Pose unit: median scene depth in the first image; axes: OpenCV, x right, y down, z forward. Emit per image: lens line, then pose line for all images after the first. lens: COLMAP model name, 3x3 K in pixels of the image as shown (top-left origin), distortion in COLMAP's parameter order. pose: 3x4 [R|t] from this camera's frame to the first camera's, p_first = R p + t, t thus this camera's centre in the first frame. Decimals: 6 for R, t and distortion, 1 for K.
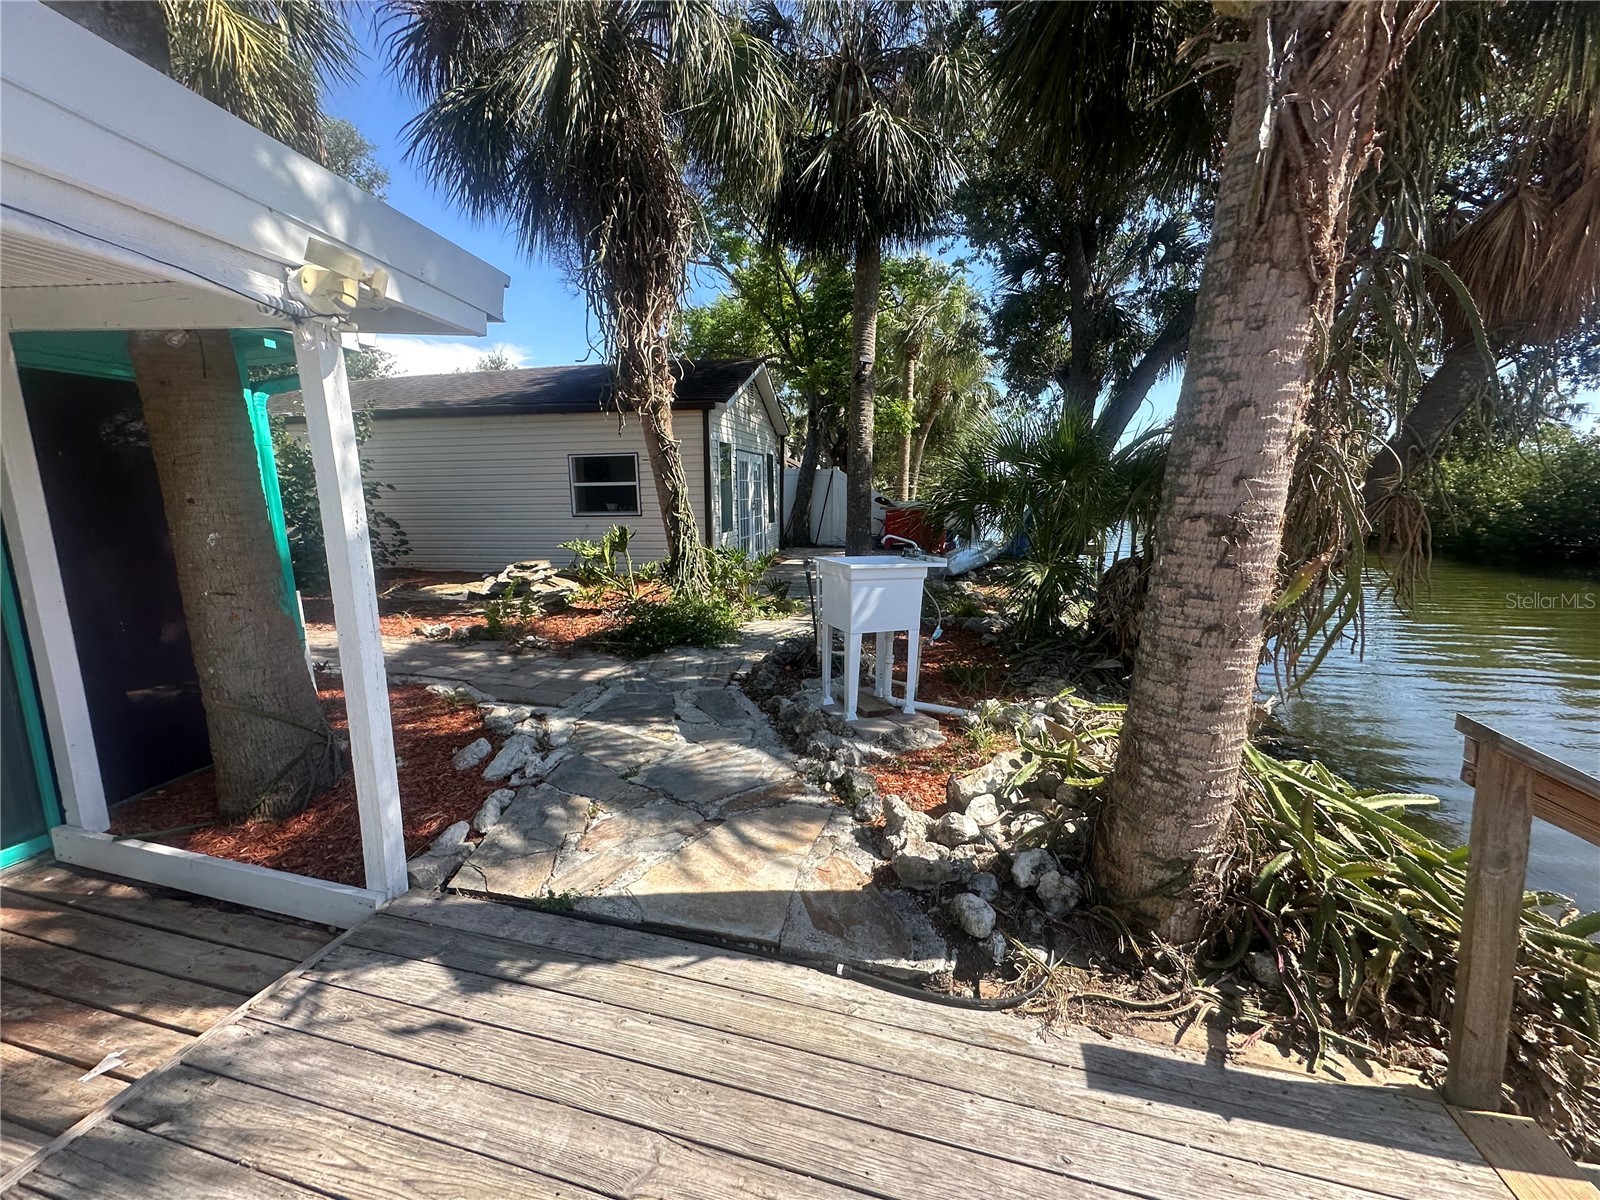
lens RADIAL K [[641.1, 0, 800.0], [0, 641.1, 600.0], [0, 0, 1]] dist [-0.001503, -0.000172]
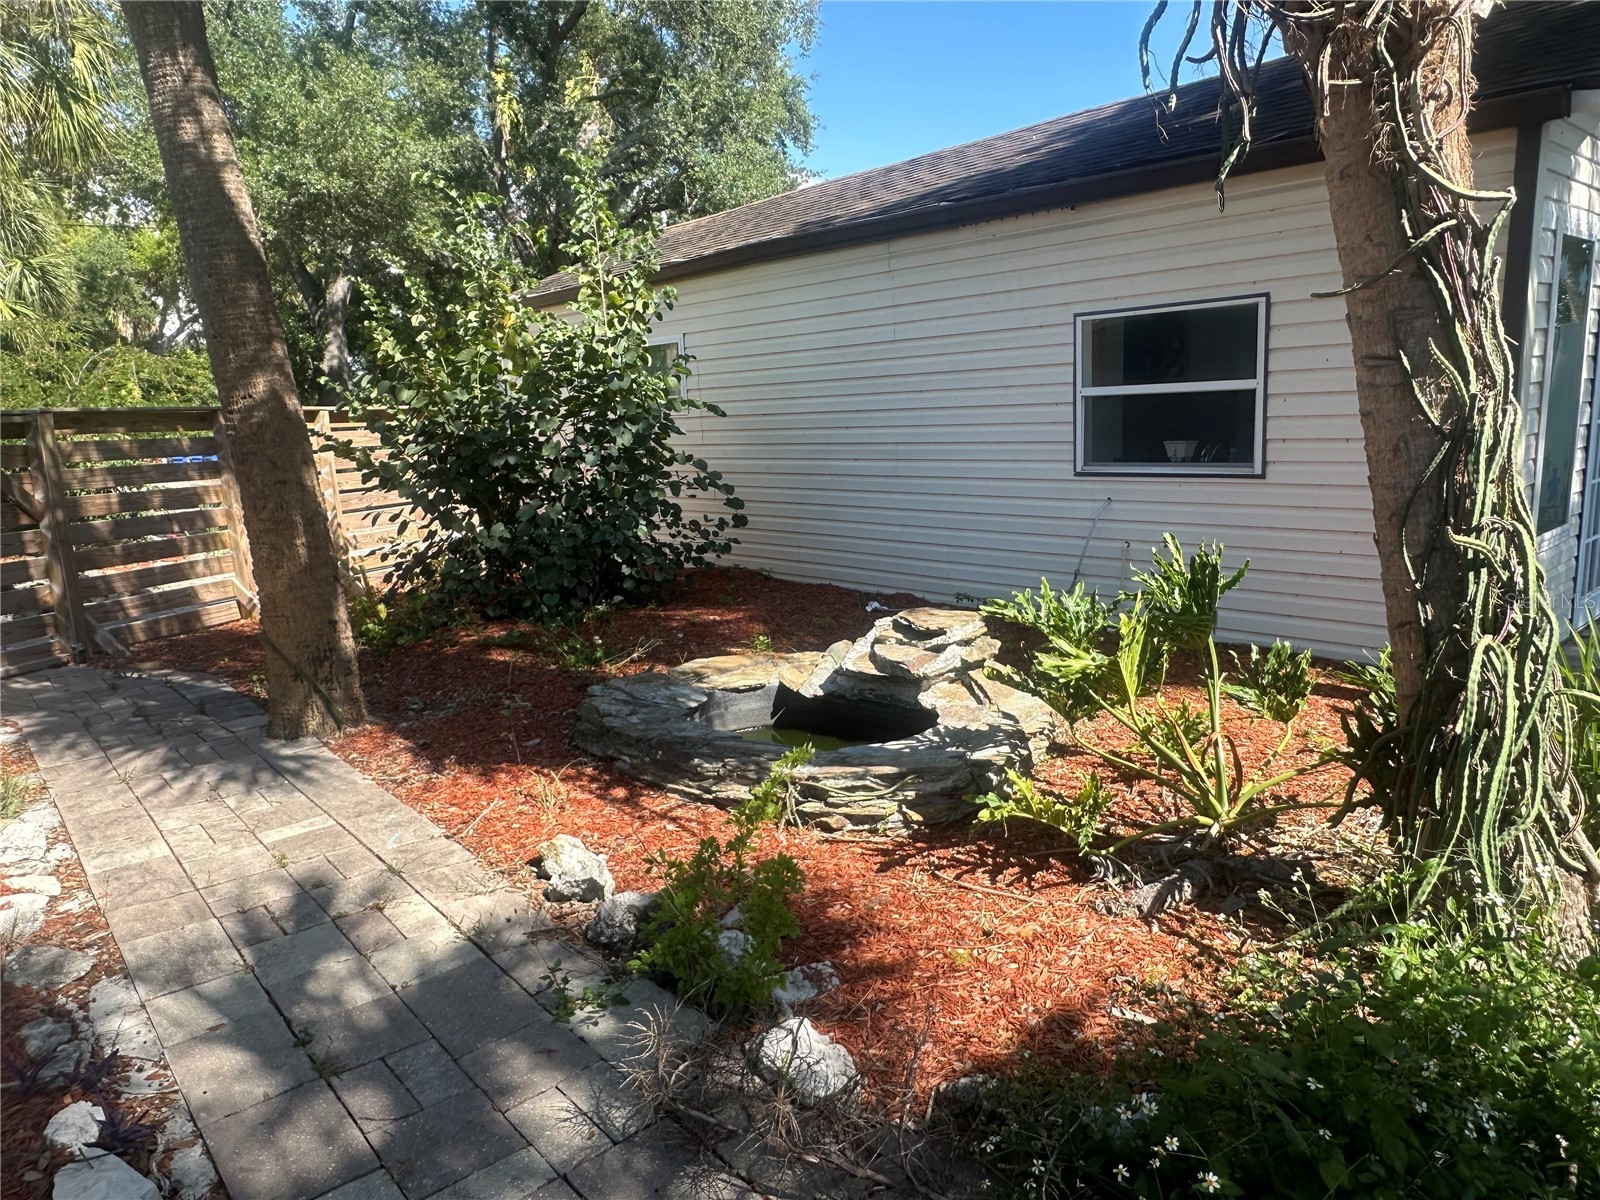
lens RADIAL K [[1068.1, 0, 800.0], [0, 1068.1, 600.0], [0, 0, 1]] dist [-0.000912, -0.002389]
pose [[0.807620, 0.085323, -0.583498, -0.131565], [-0.069795, 0.996353, 0.049089, -0.093716], [0.585558, 0.001080, 0.810630, 0.473183]]
